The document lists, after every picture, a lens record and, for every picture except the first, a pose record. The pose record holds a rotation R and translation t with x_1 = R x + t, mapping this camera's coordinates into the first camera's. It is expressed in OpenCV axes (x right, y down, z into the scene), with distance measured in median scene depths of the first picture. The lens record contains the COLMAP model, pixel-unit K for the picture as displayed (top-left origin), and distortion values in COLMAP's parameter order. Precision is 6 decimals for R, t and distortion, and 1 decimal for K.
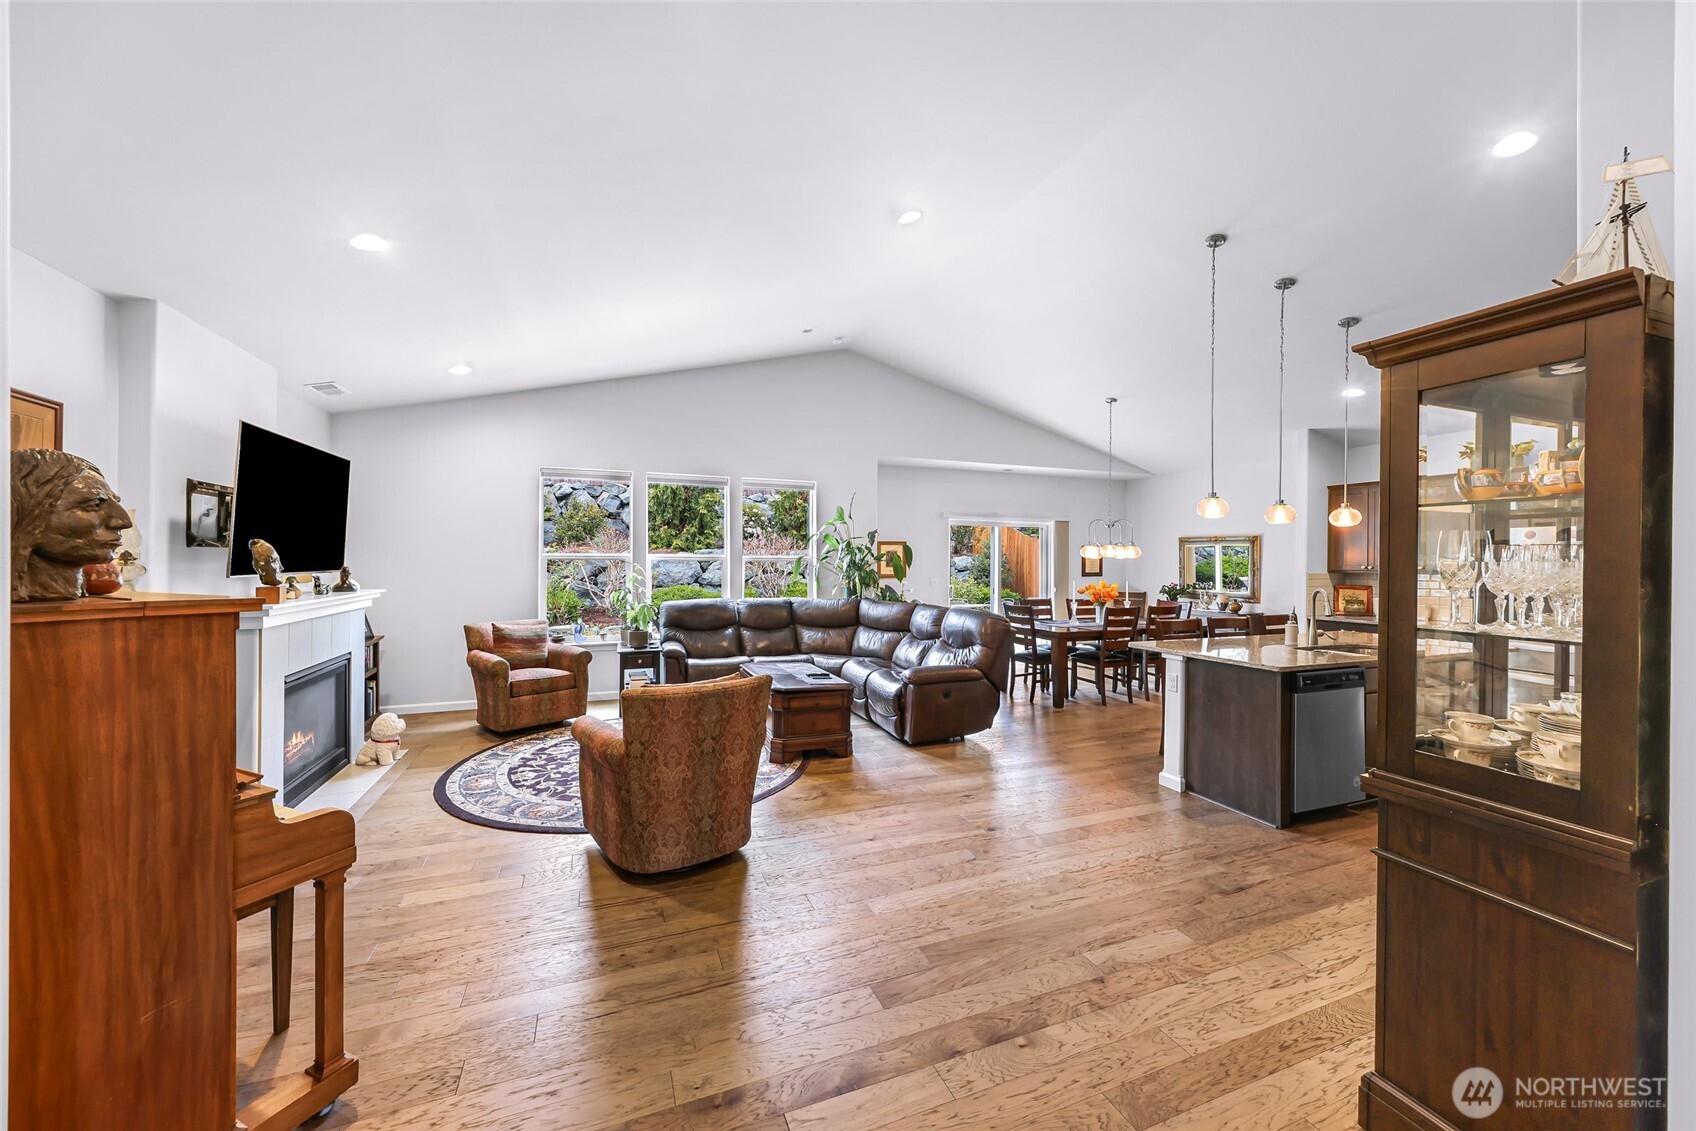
lens RADIAL K [[635.4, 0, 844.4], [0, 635.4, 561.6], [0, 0, 1]] dist [0.009044, -0.001016]
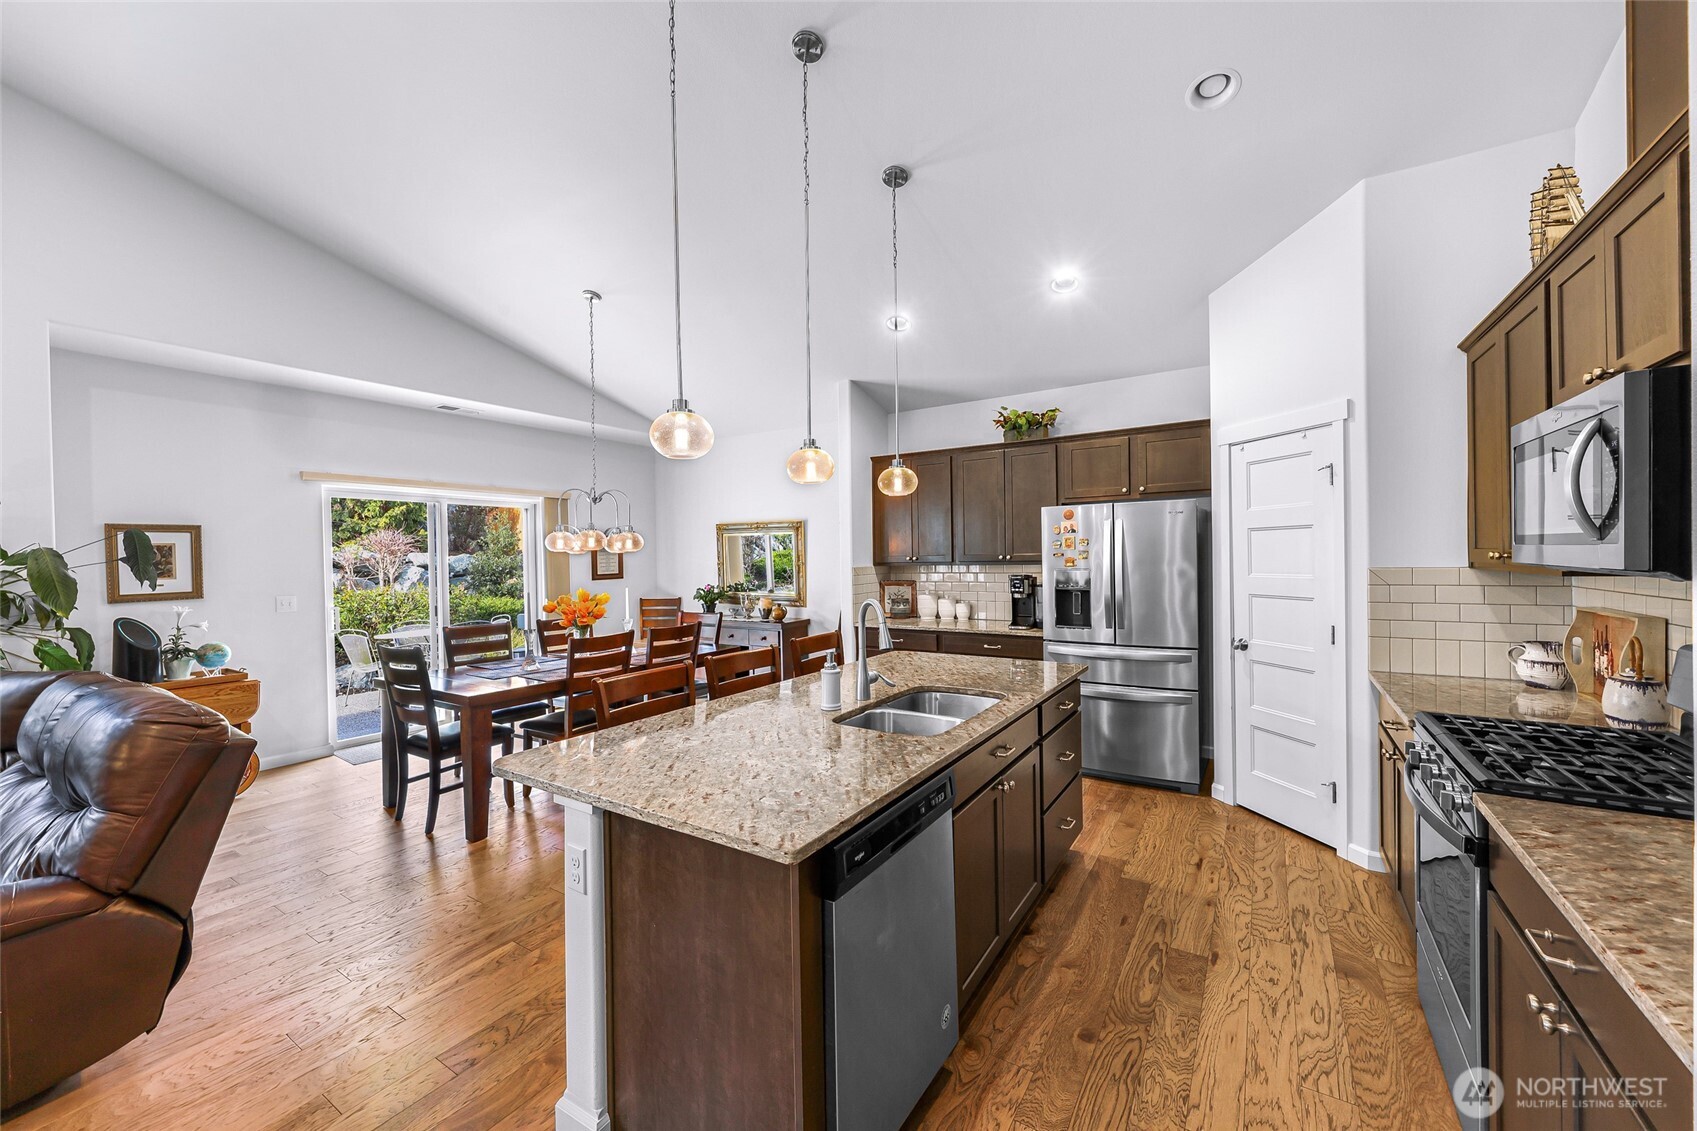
lens RADIAL K [[658.2, 0, 854.7], [0, 658.2, 559.9], [0, 0, 1]] dist [0.001124, -0.000358]
pose [[0.808465, -0.023275, 0.588084, 0.305792], [0.021445, 0.999719, 0.010085, 0.000834], [-0.588154, 0.004458, 0.808737, 0.419989]]
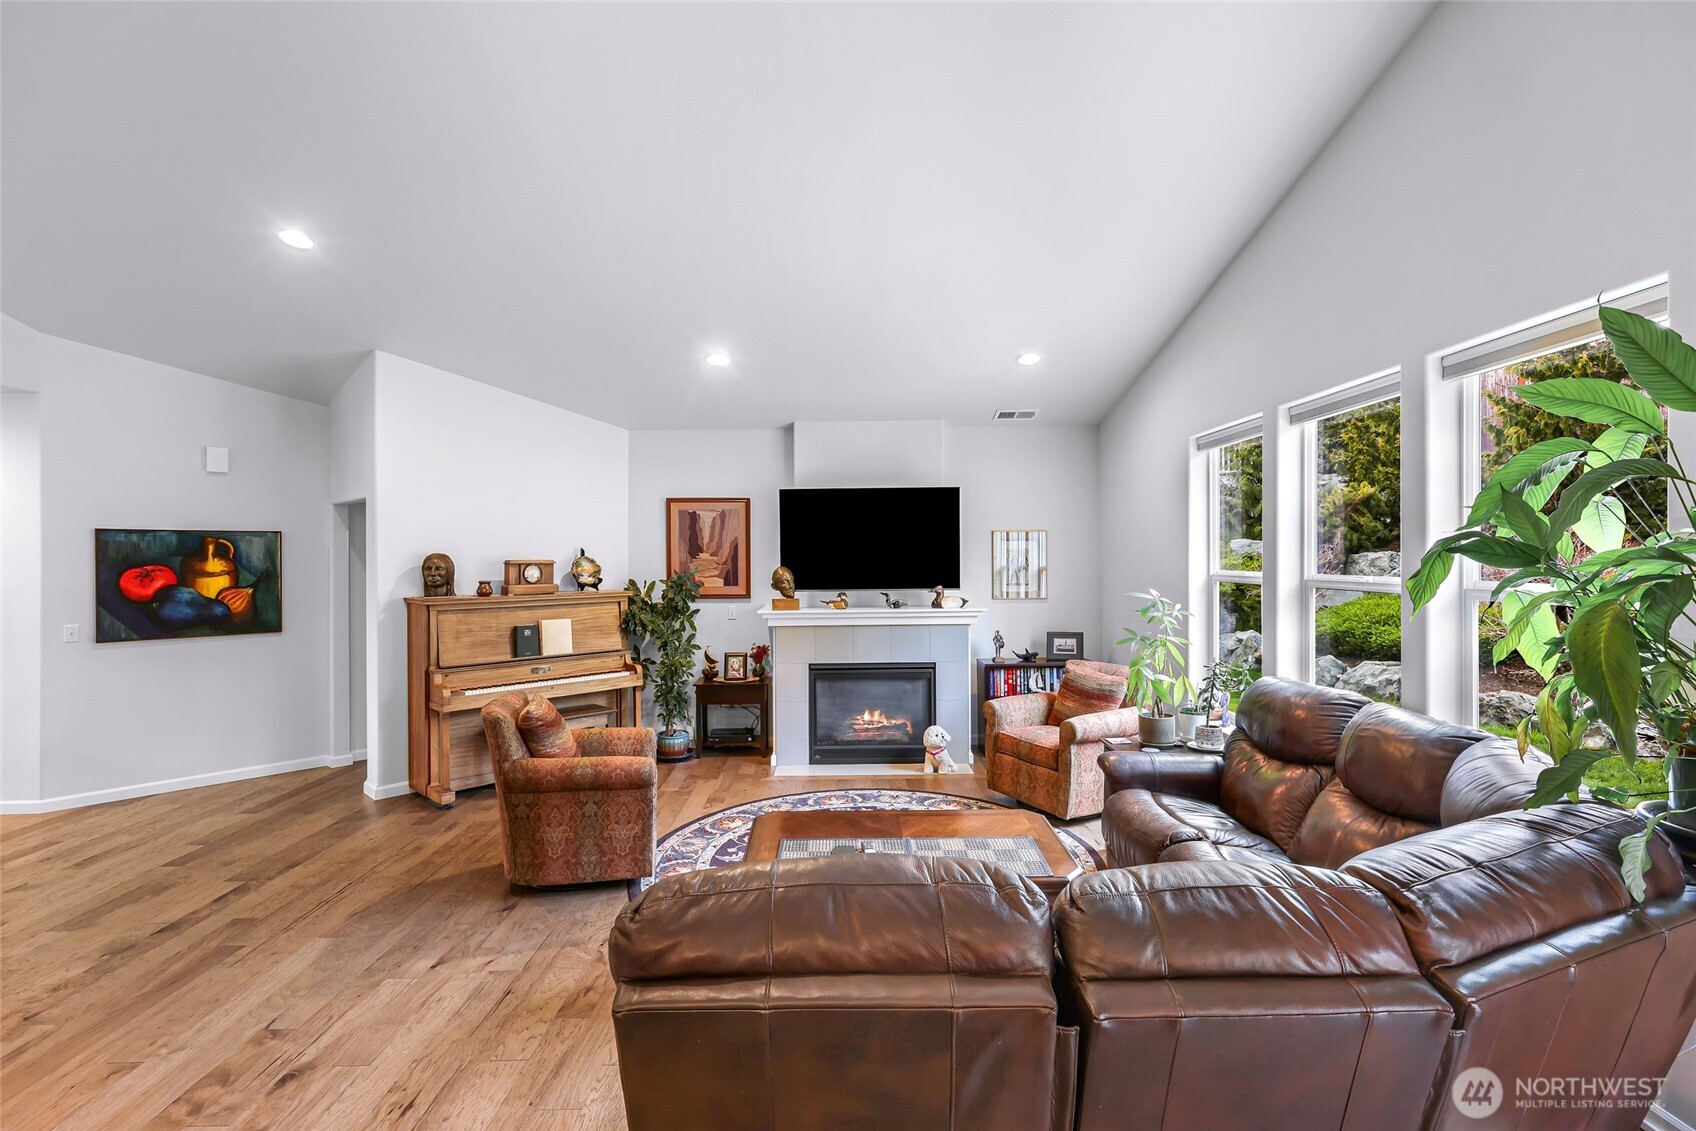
lens RADIAL K [[763.0, 0, 840.3], [0, 763.0, 560.8], [0, 0, 1]] dist [0.005751, -0.001632]
pose [[-0.353420, 0.002704, -0.935461, 0.423153], [0.002121, 0.999996, 0.002090, -0.031053], [0.935462, -0.001245, -0.353424, 1.051976]]
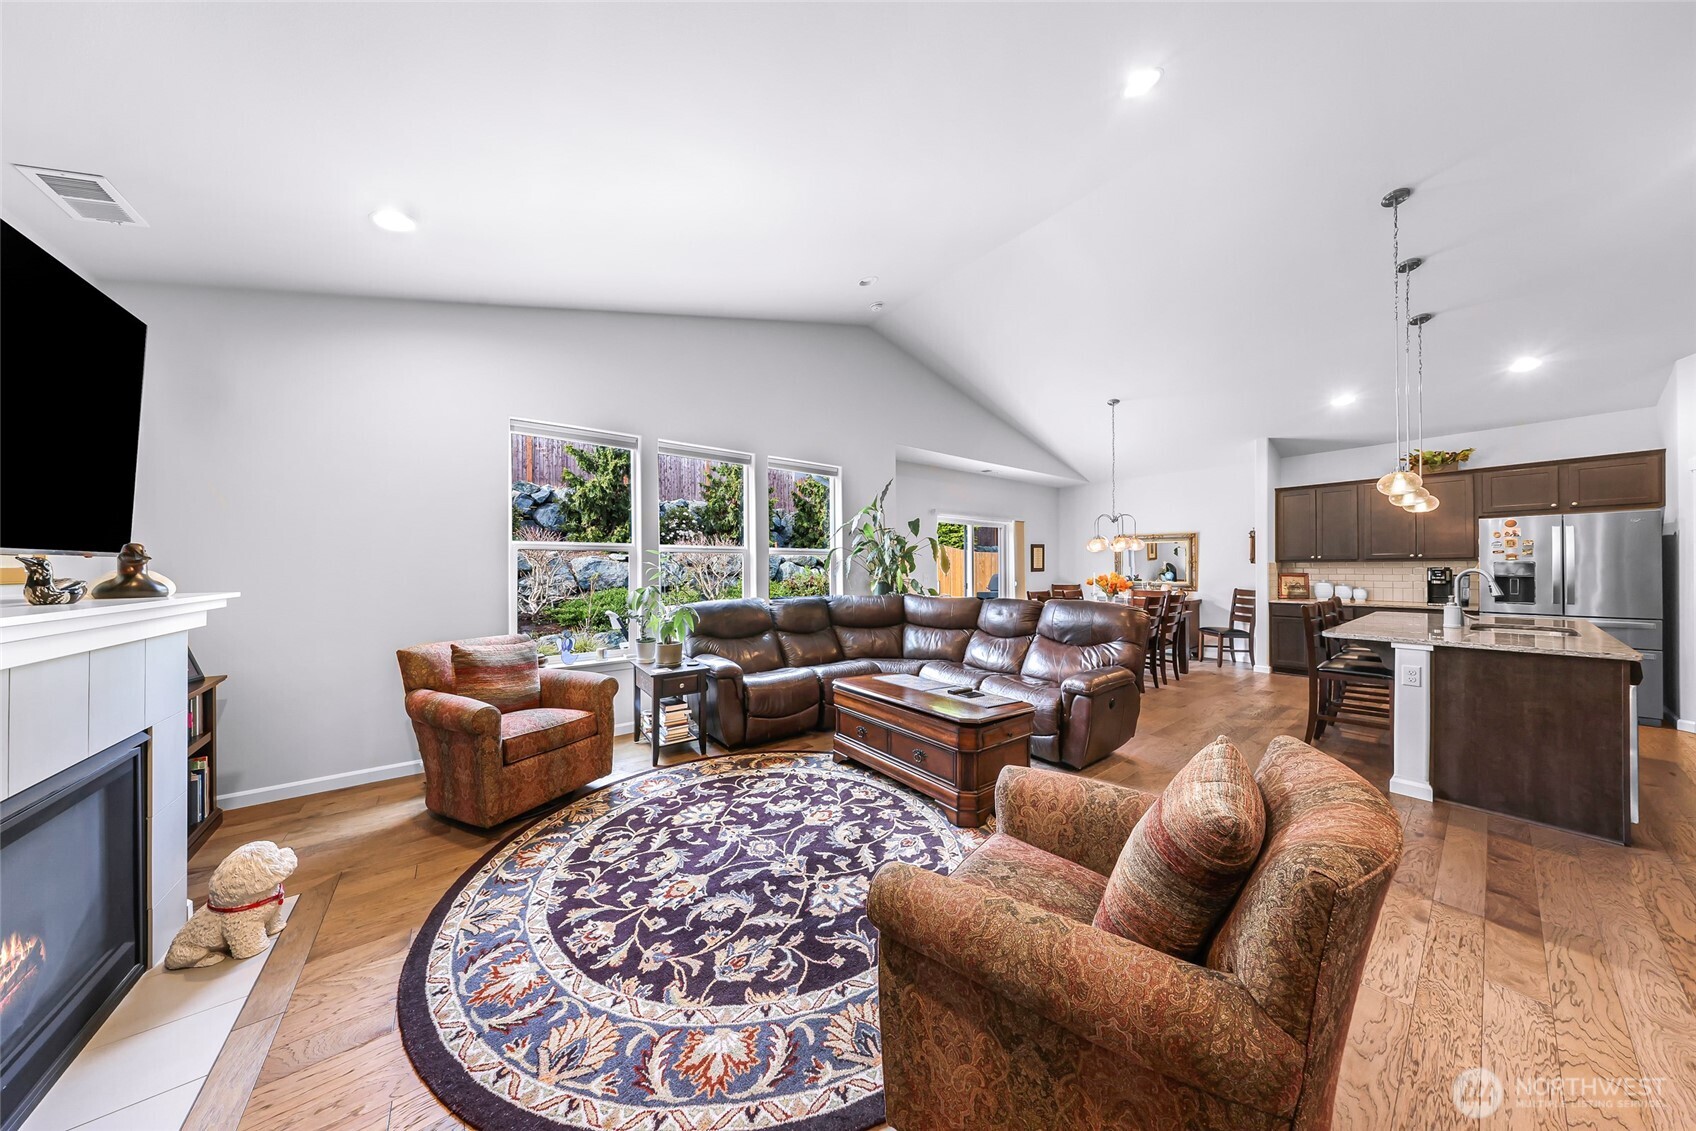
lens RADIAL K [[503.3, 0, 846.6], [0, 503.3, 567.1], [0, 0, 1]] dist [0.001444, -0.000095]
pose [[0.959162, -0.008202, 0.282738, -0.312470], [0.009354, 0.999953, -0.002725, 0.024656], [-0.282703, 0.005258, 0.959193, 0.404069]]
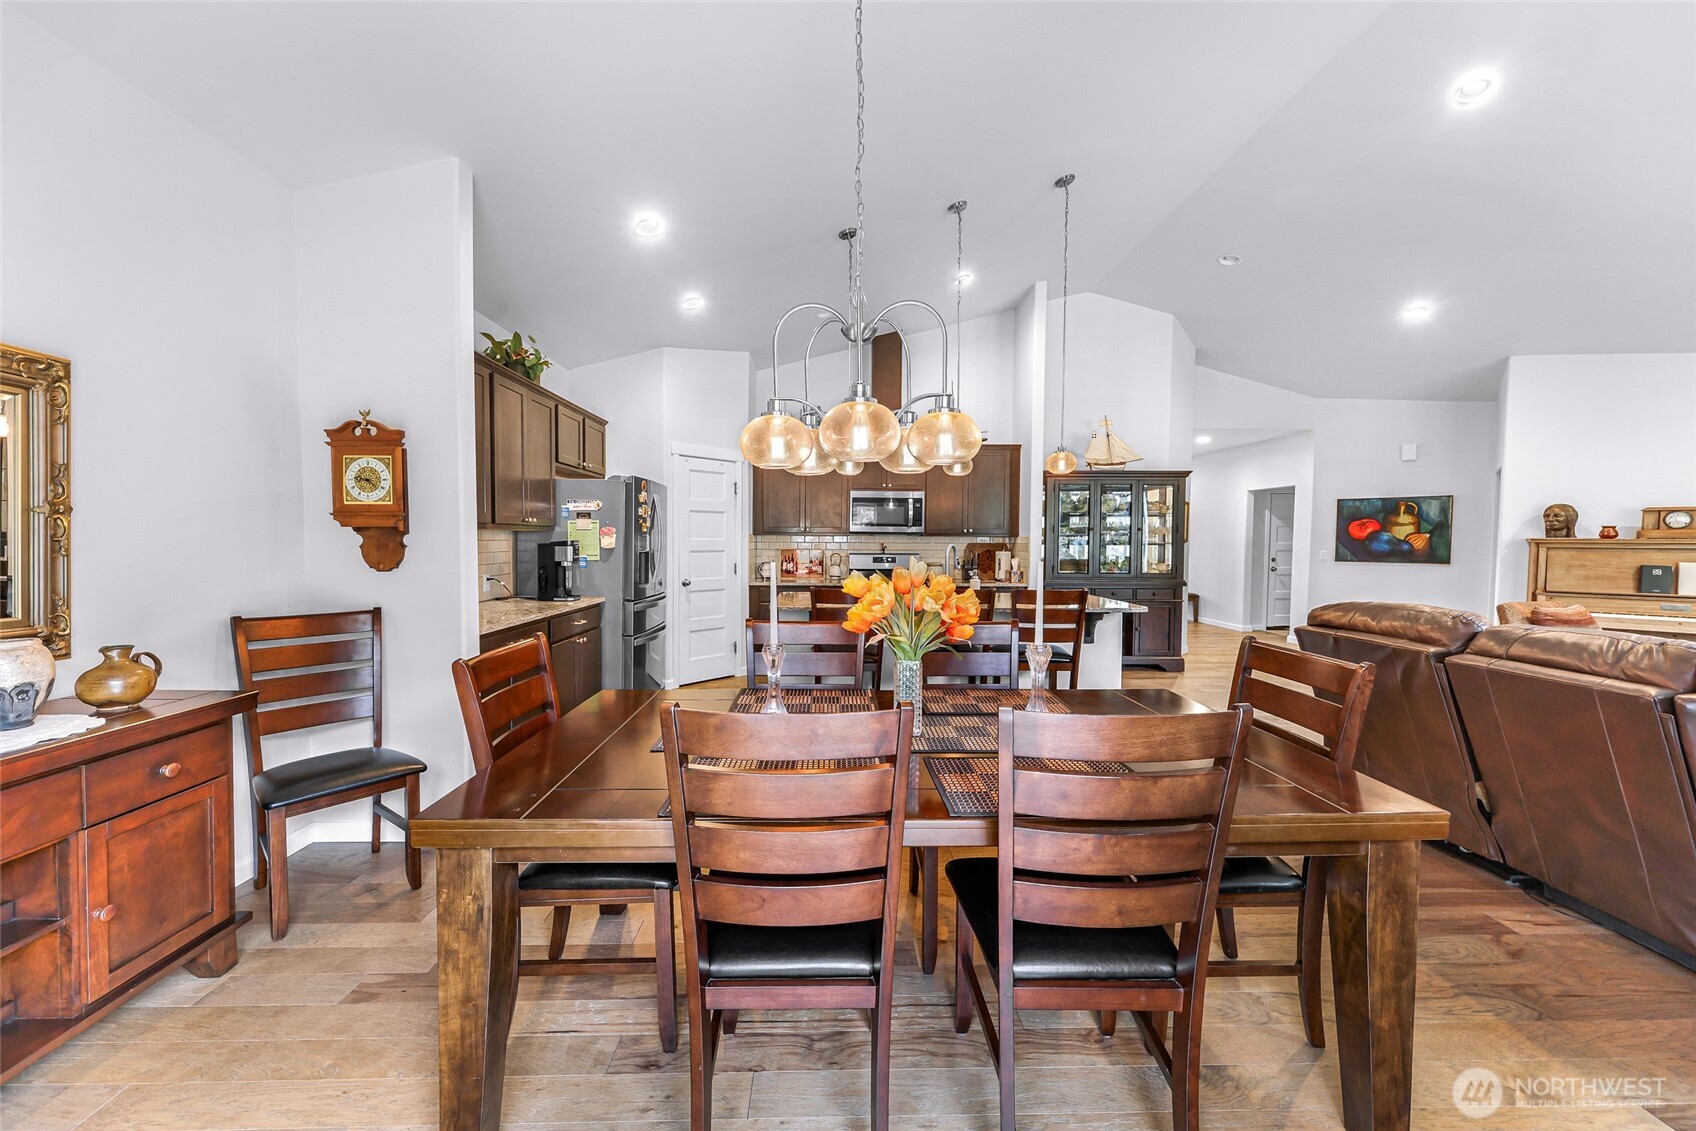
lens RADIAL K [[635.4, 0, 835.0], [0, 635.4, 558.7], [0, 0, 1]] dist [0.009044, -0.001016]
pose [[-0.932747, -0.025534, 0.359626, 0.406163], [-0.015423, 0.999402, 0.030955, 0.027275], [-0.360202, 0.023327, -0.932583, 1.542241]]
